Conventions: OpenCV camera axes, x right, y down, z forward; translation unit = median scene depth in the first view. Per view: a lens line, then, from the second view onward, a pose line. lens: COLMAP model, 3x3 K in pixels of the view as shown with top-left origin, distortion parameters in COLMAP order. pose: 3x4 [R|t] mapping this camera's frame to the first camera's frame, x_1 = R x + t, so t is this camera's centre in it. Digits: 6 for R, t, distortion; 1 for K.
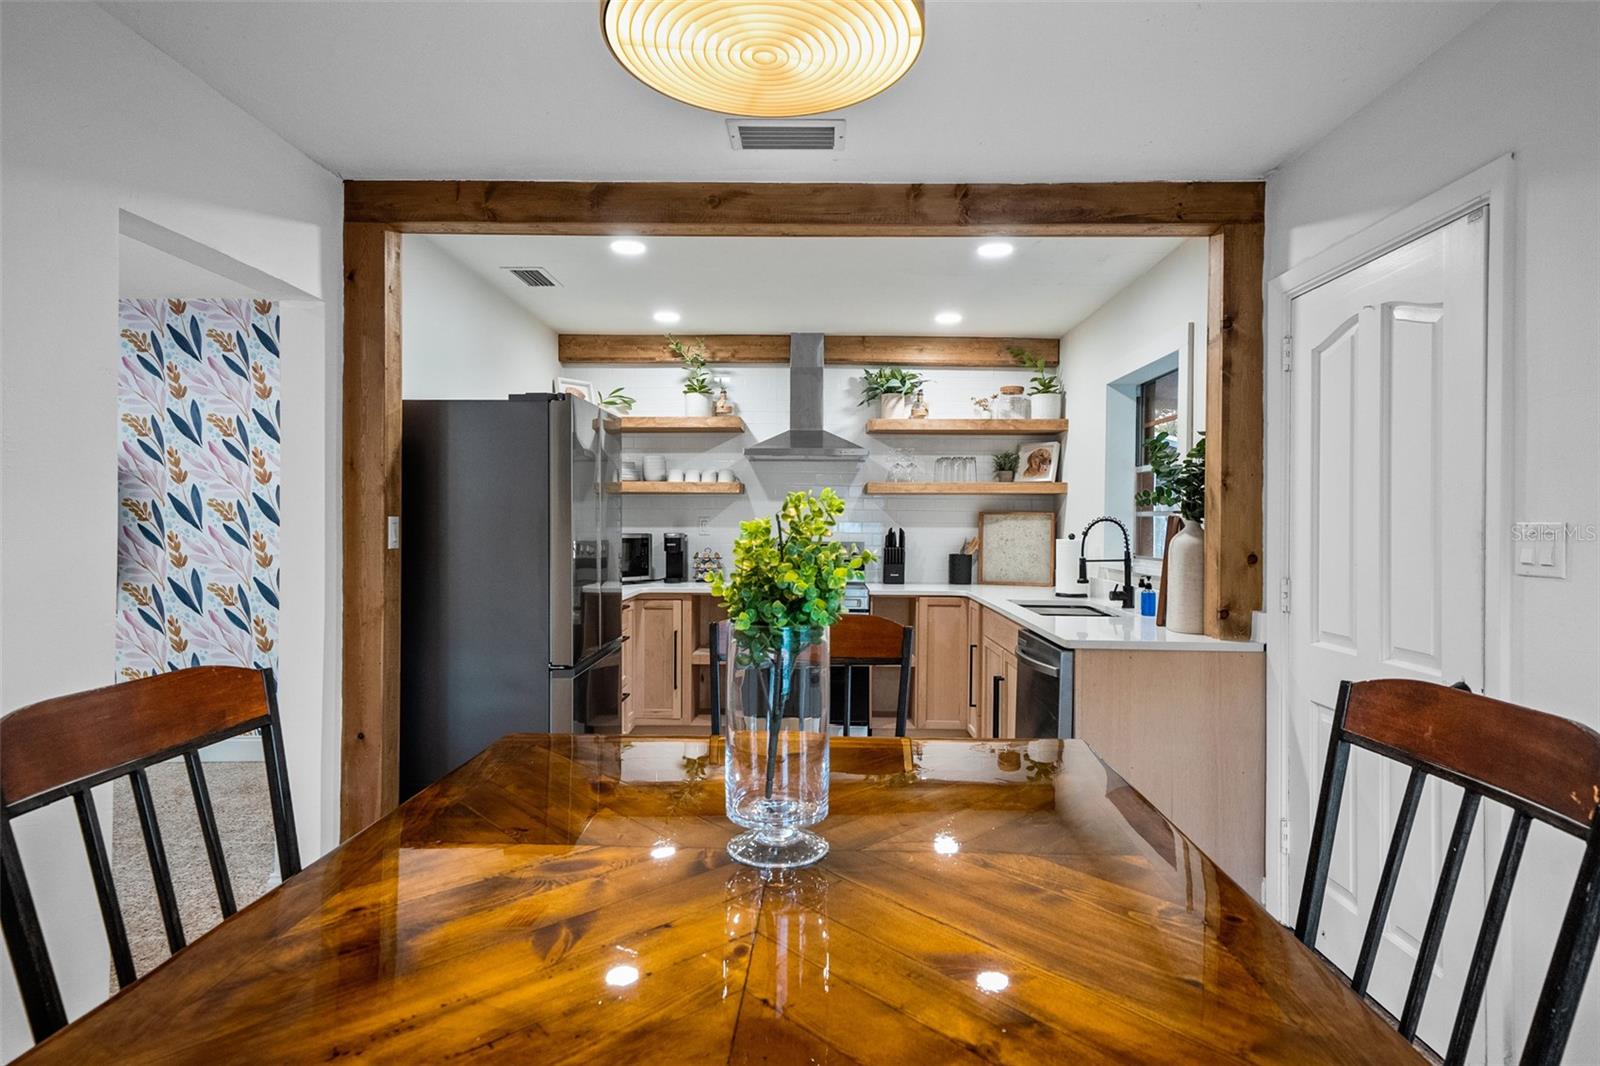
lens RADIAL K [[844.0, 0, 805.7], [0, 844.0, 524.9], [0, 0, 1]] dist [0.017297, -0.000196]
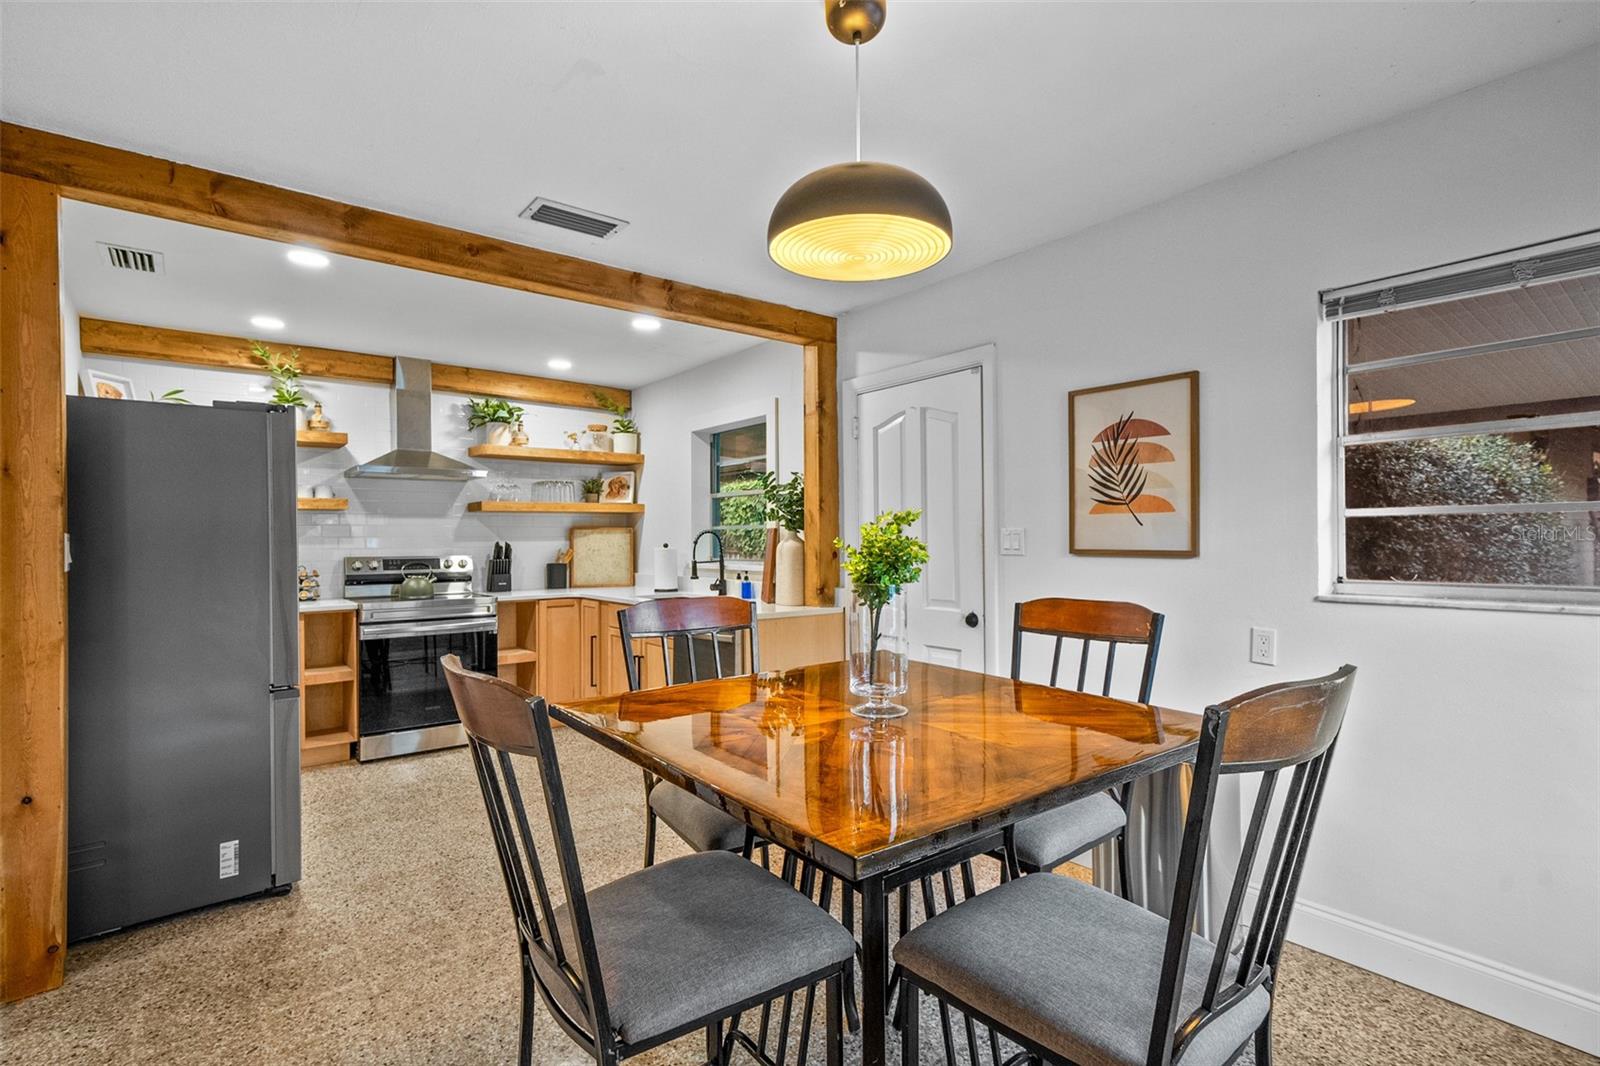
lens RADIAL K [[751.5, 0, 788.8], [0, 751.5, 538.9], [0, 0, 1]] dist [0.010230, 0.002003]
pose [[0.780163, -0.013978, 0.625420, -0.230555], [0.015850, 0.999871, 0.002576, 0.002870], [-0.625375, 0.007903, 0.780284, -0.022439]]
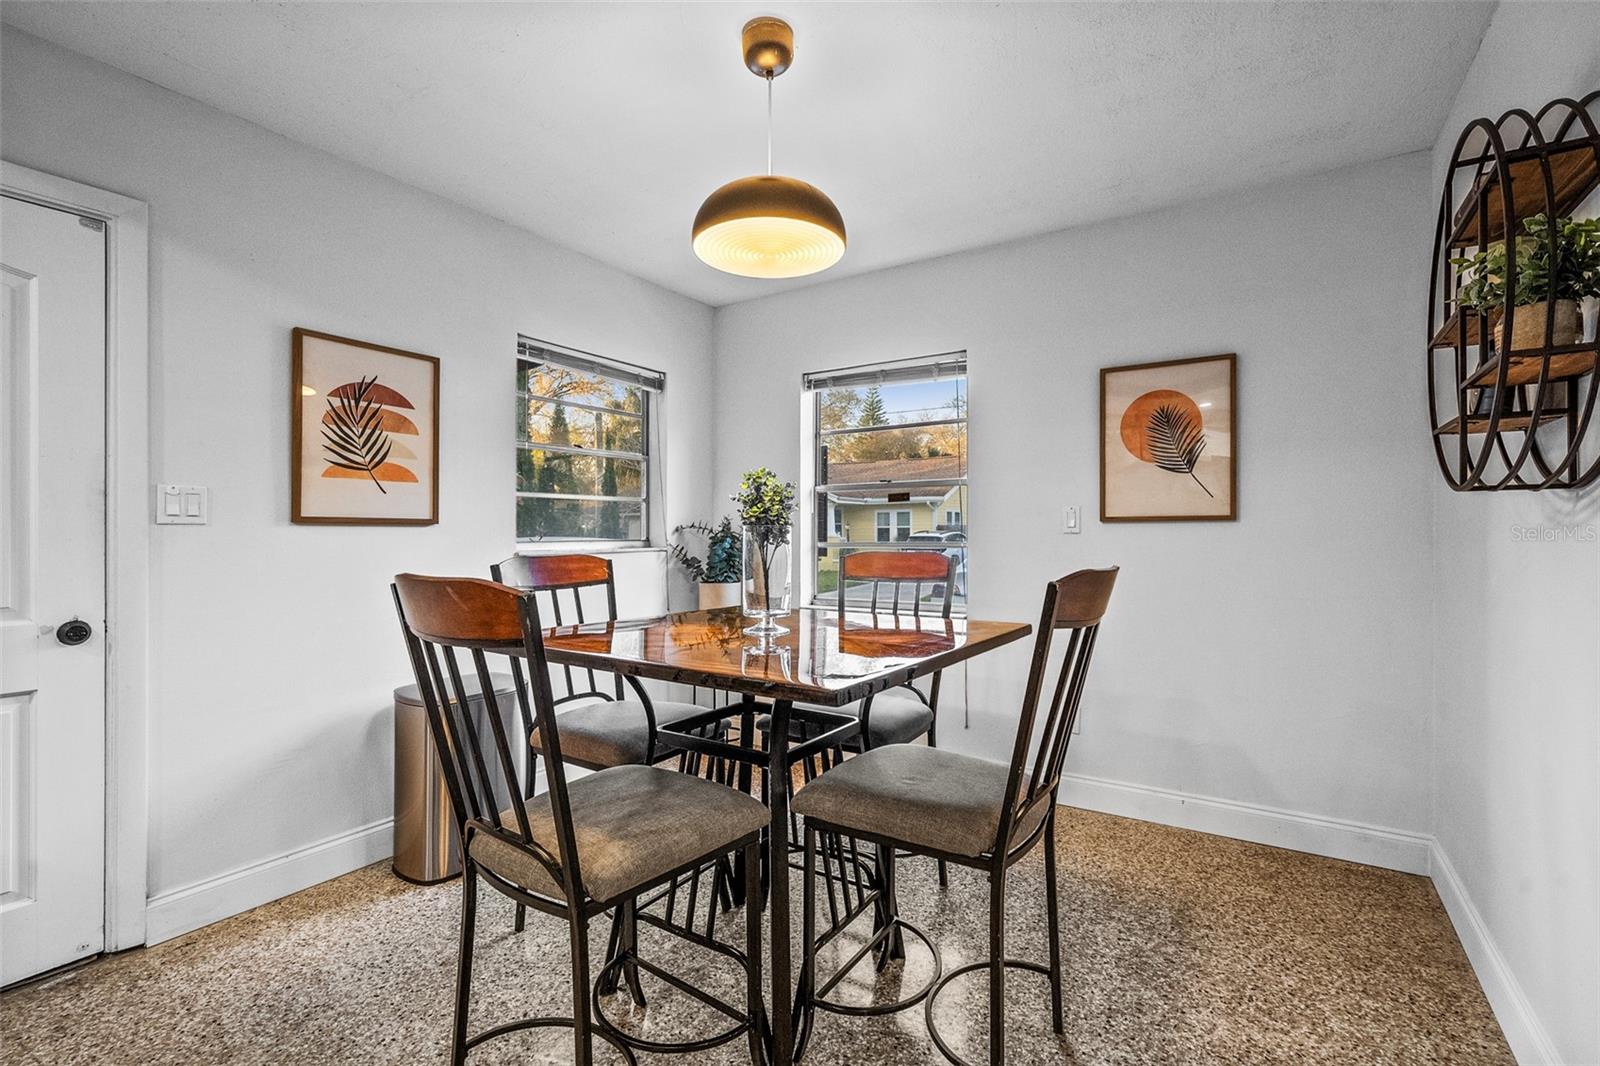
lens RADIAL K [[706.6, 0, 800.6], [0, 706.6, 530.1], [0, 0, 1]] dist [0.001819, 0.003679]
pose [[-0.837772, -0.004609, 0.546001, -0.219604], [-0.001729, 0.999982, 0.005790, 0.020980], [-0.546017, 0.003907, -0.837765, 0.483776]]
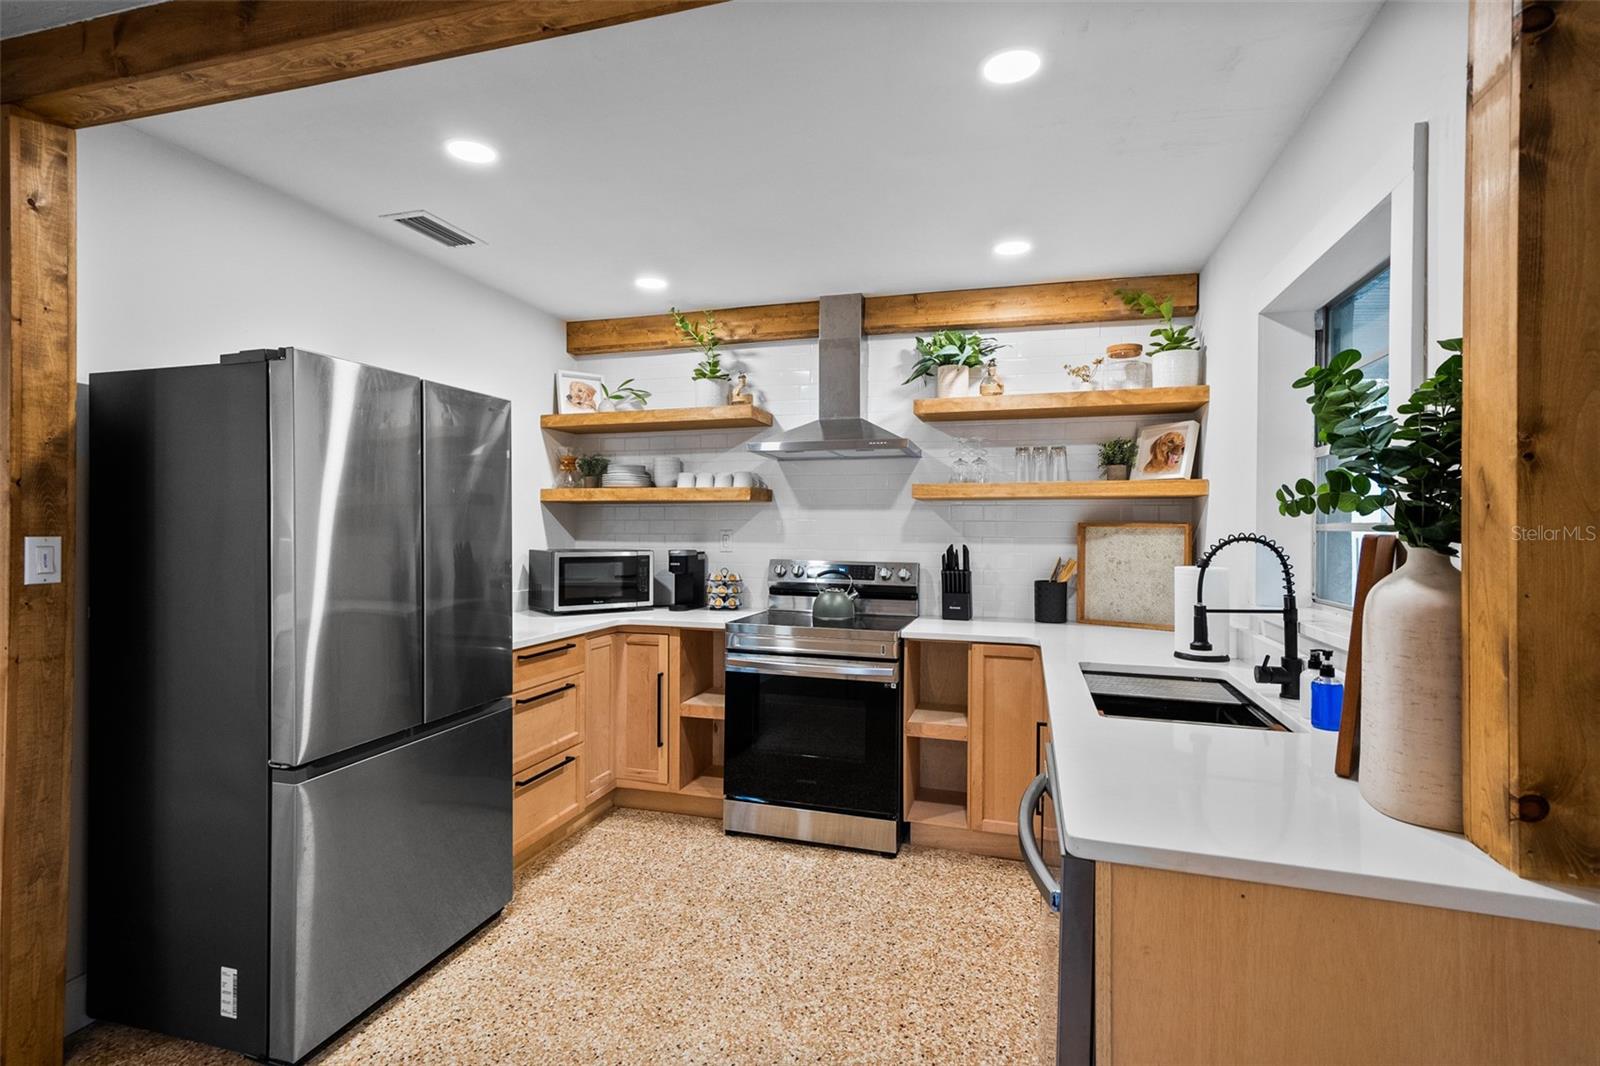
lens RADIAL K [[751.5, 0, 795.2], [0, 751.5, 523.7], [0, 0, 1]] dist [0.010230, 0.002003]
pose [[0.963093, -0.003188, -0.269151, 0.153038], [0.000215, 0.999939, -0.011073, -0.008035], [0.269169, 0.010607, 0.963034, 0.330684]]
